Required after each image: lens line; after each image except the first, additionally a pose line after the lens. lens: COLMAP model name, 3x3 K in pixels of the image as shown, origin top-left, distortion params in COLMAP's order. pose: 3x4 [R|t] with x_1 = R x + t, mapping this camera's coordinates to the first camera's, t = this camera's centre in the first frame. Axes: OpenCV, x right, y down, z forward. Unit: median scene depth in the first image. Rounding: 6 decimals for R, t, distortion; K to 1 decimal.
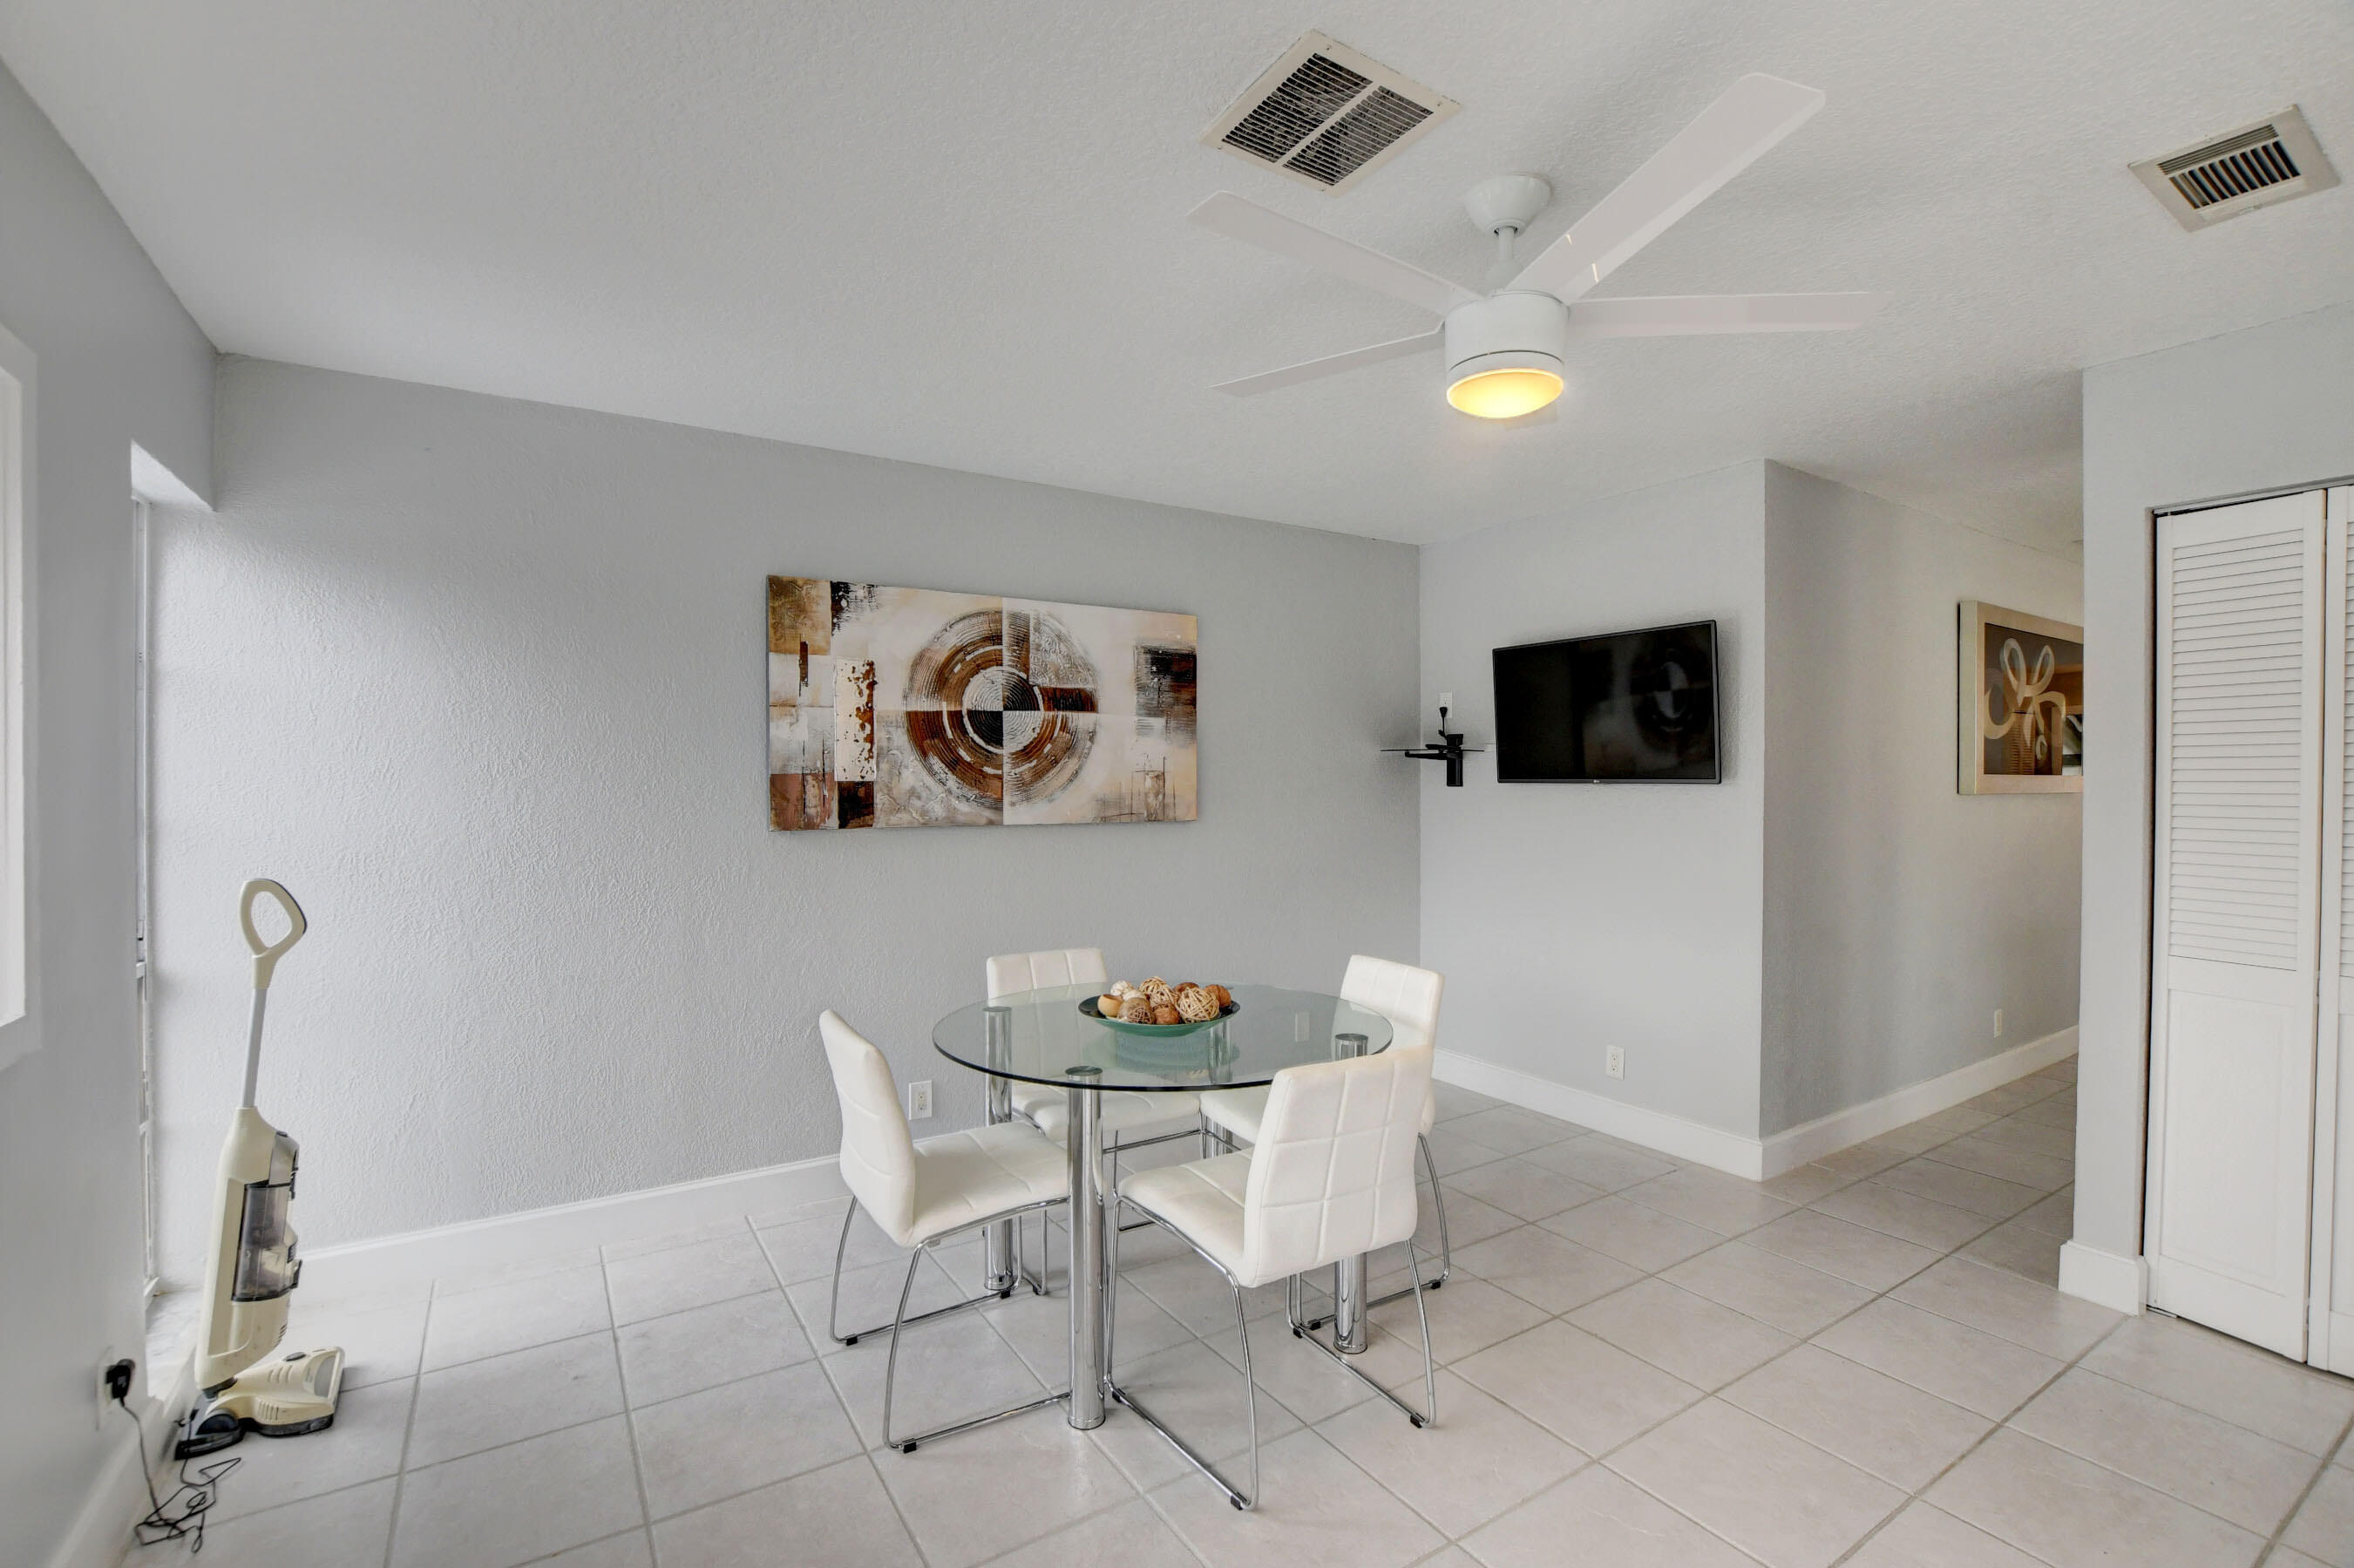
lens RADIAL K [[1034.8, 0, 1168.8], [0, 1034.8, 792.7], [0, 0, 1]] dist [-0.029051, 0.001432]
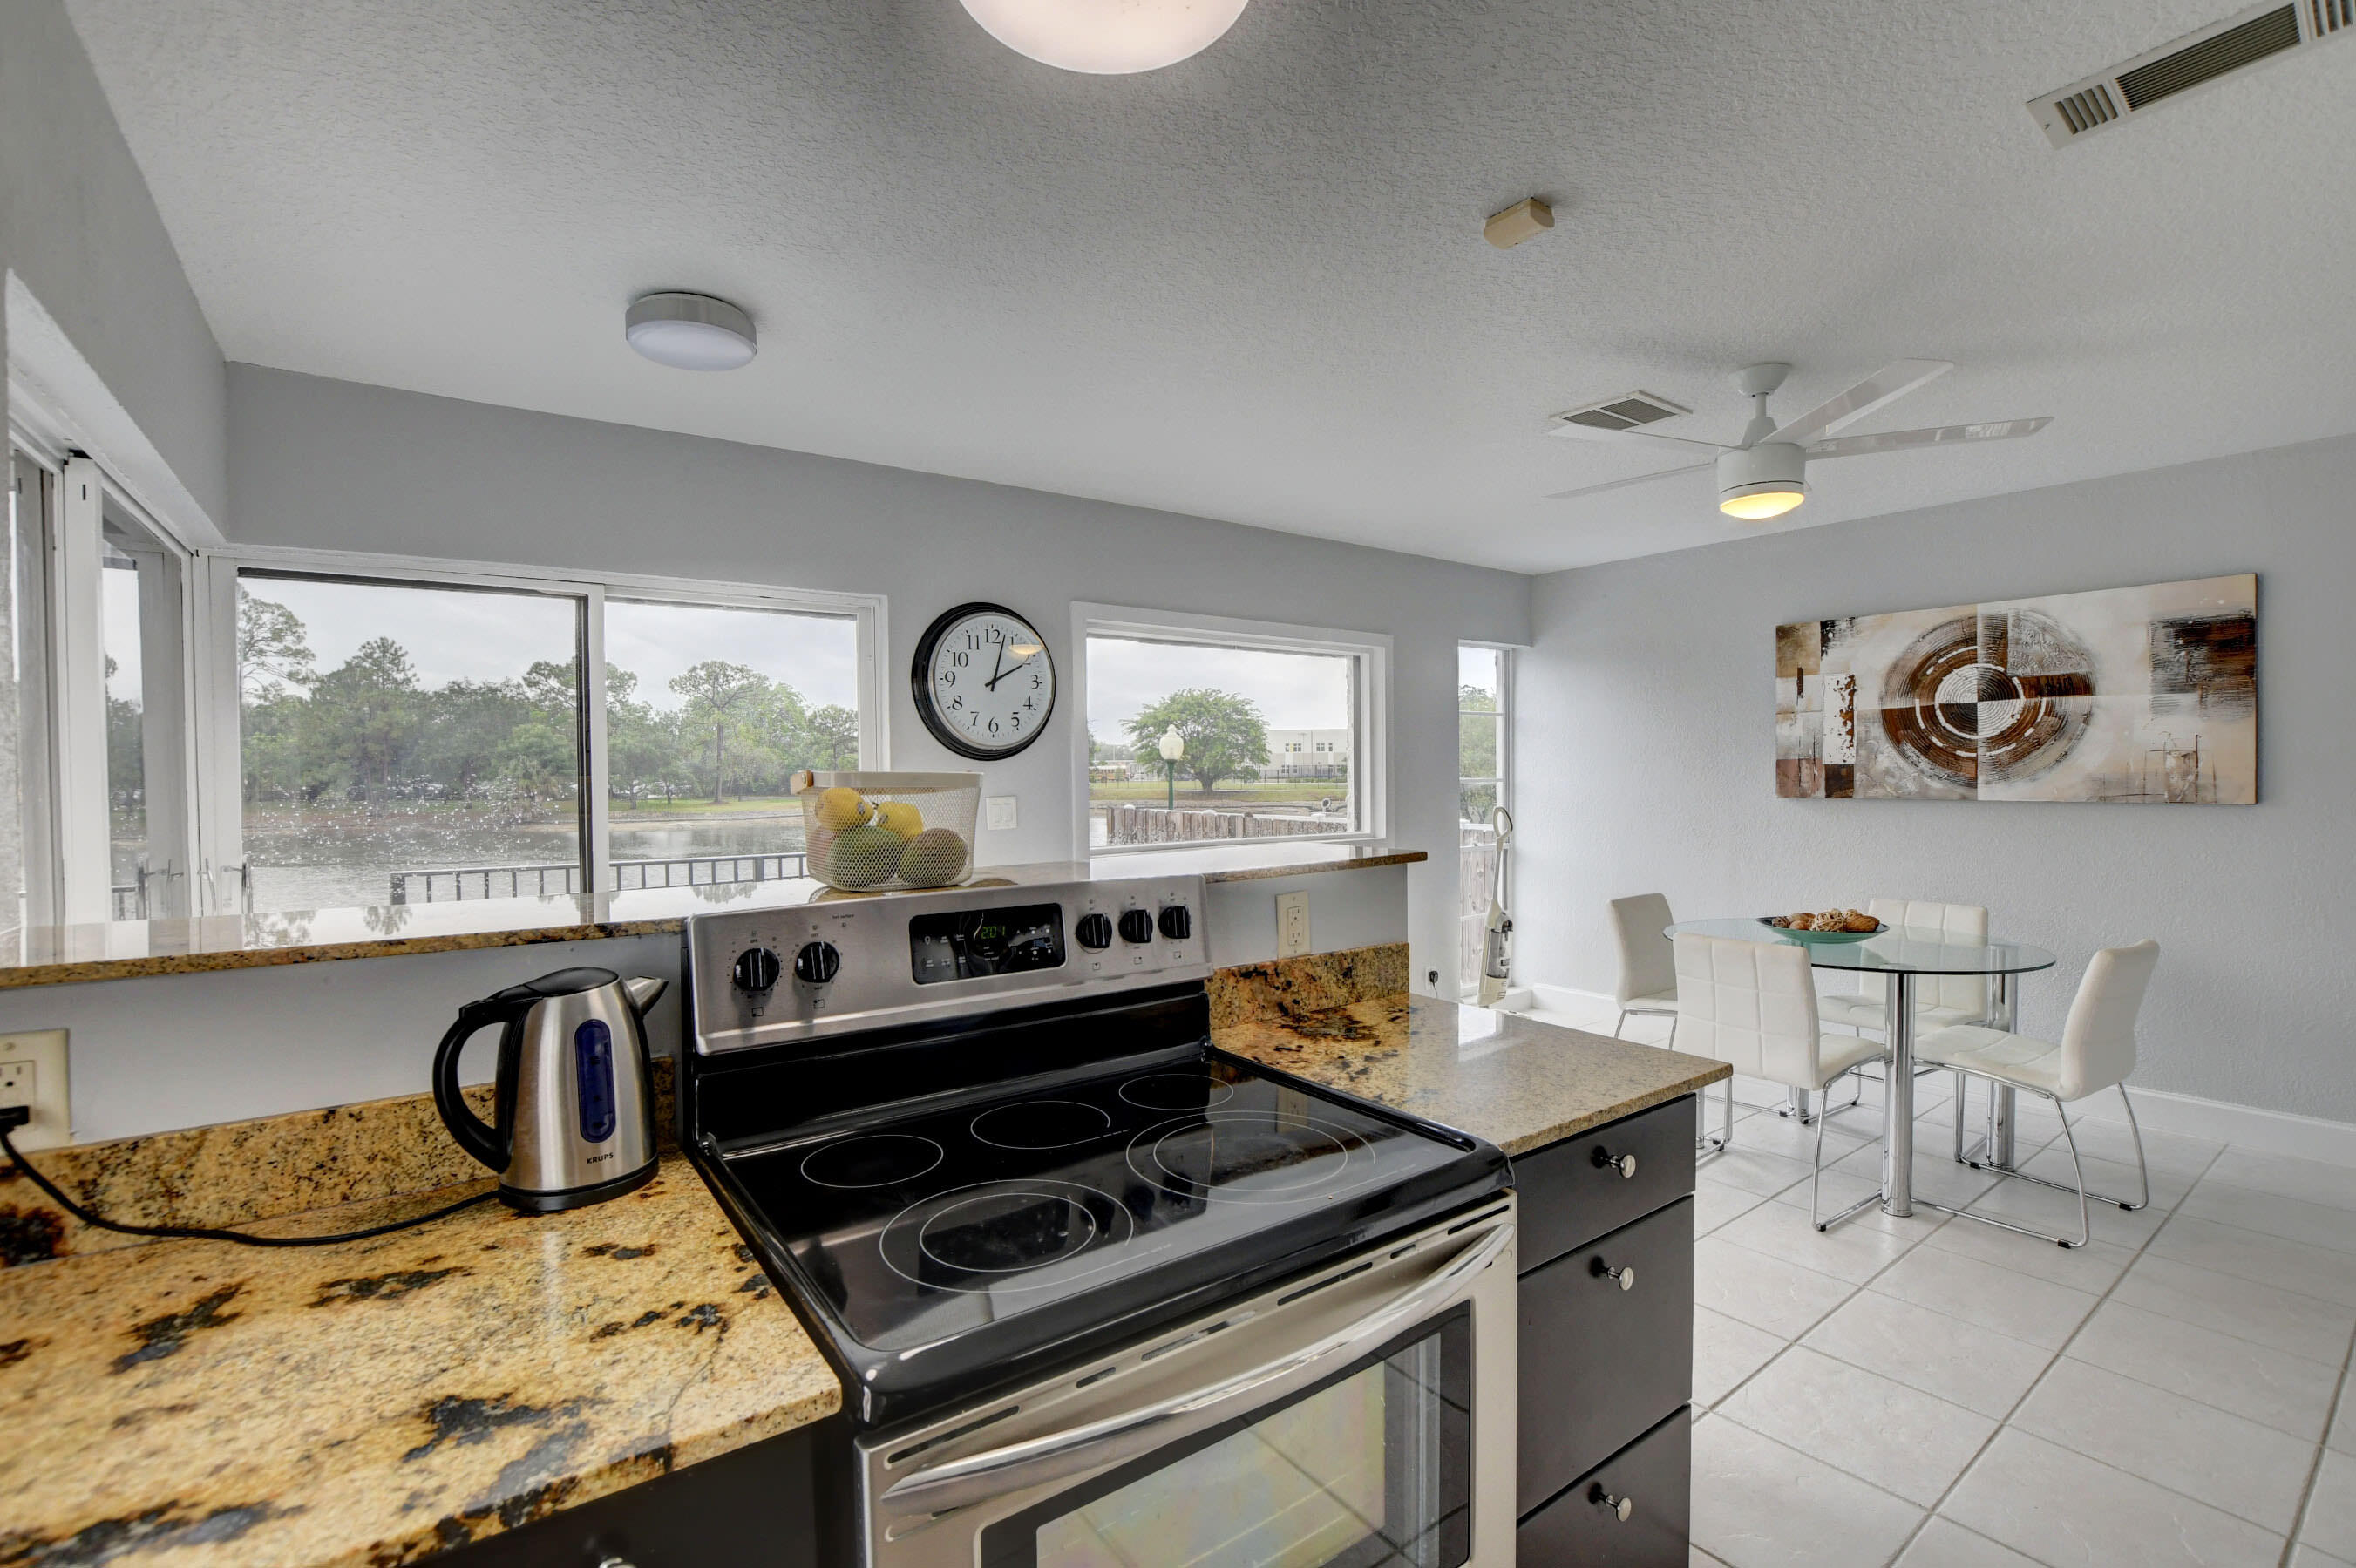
lens RADIAL K [[1035.6, 0, 1169.8], [0, 1035.6, 792.7], [0, 0, 1]] dist [-0.029051, 0.001432]
pose [[0.077308, 0.020770, -0.996791, 0.910245], [-0.000955, 0.999784, 0.020758, -0.000255], [0.997007, -0.000653, 0.077311, 0.009920]]
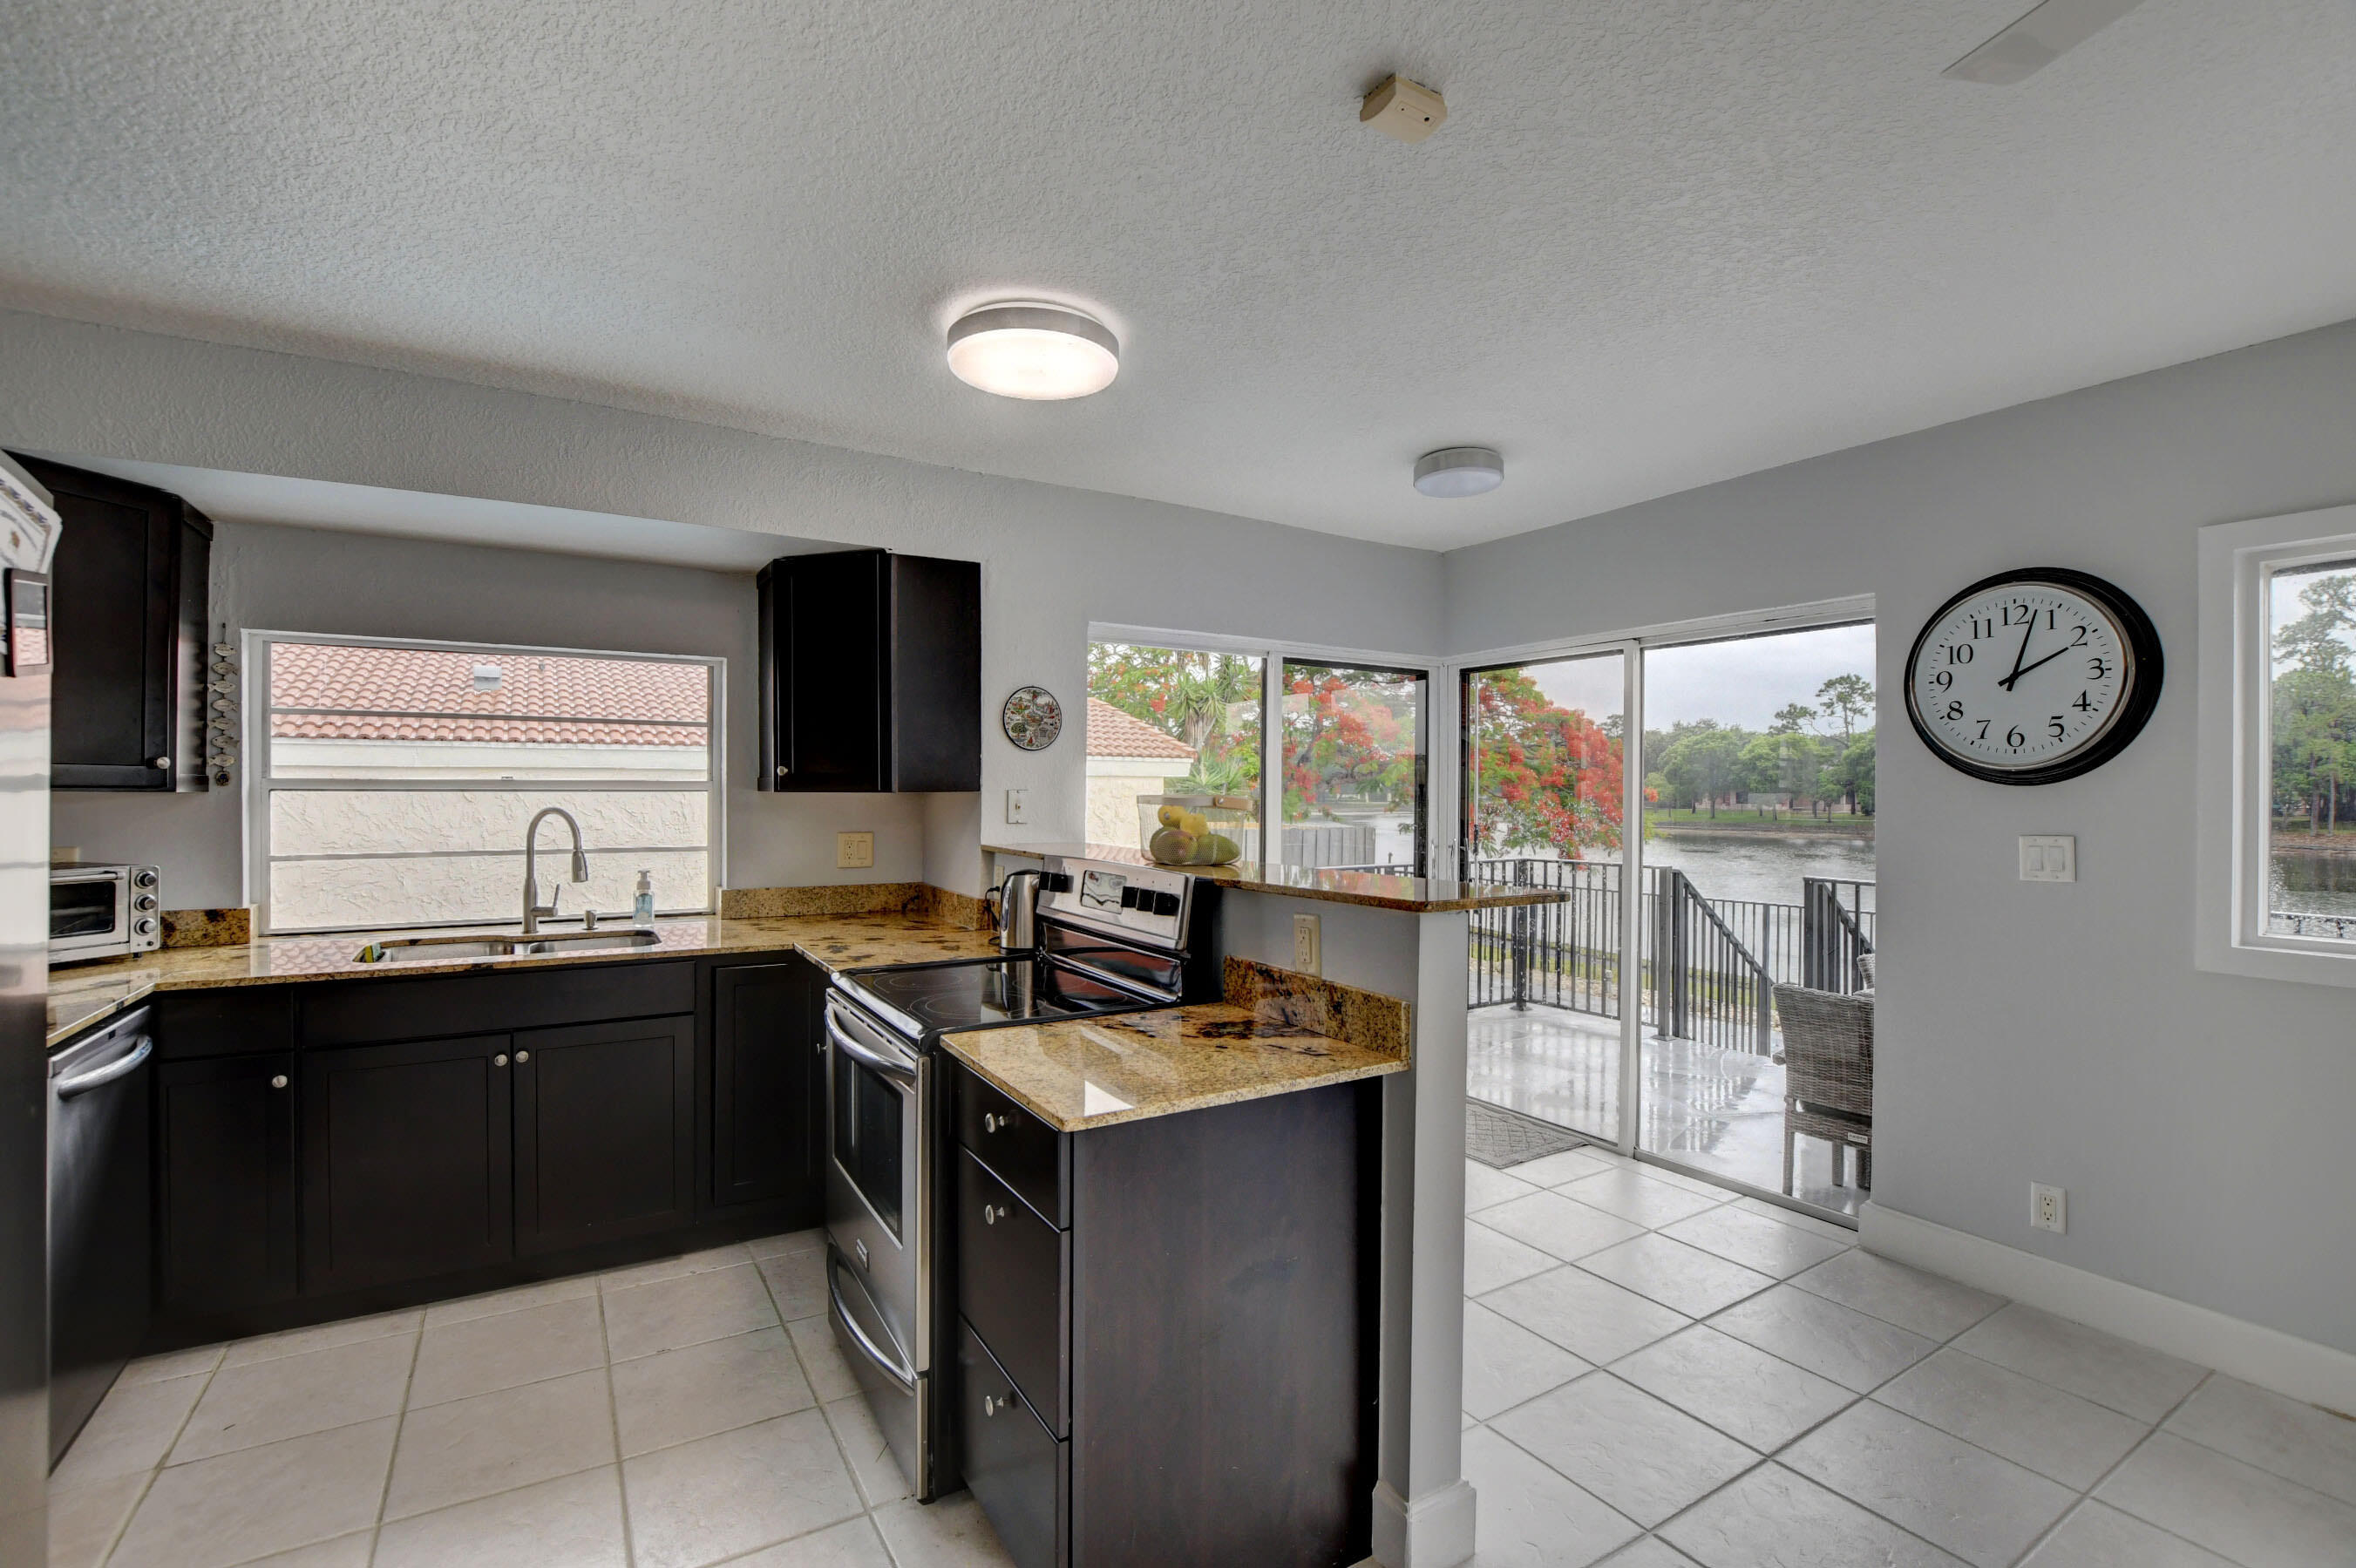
lens RADIAL K [[1040.8, 0, 1172.6], [0, 1040.8, 789.6], [0, 0, 1]] dist [-0.025667, 0.000517]
pose [[-0.999981, -0.005531, 0.002758, 0.468507], [-0.005501, 0.999926, 0.010835, -0.012571], [-0.002818, 0.010820, -0.999937, 0.674185]]
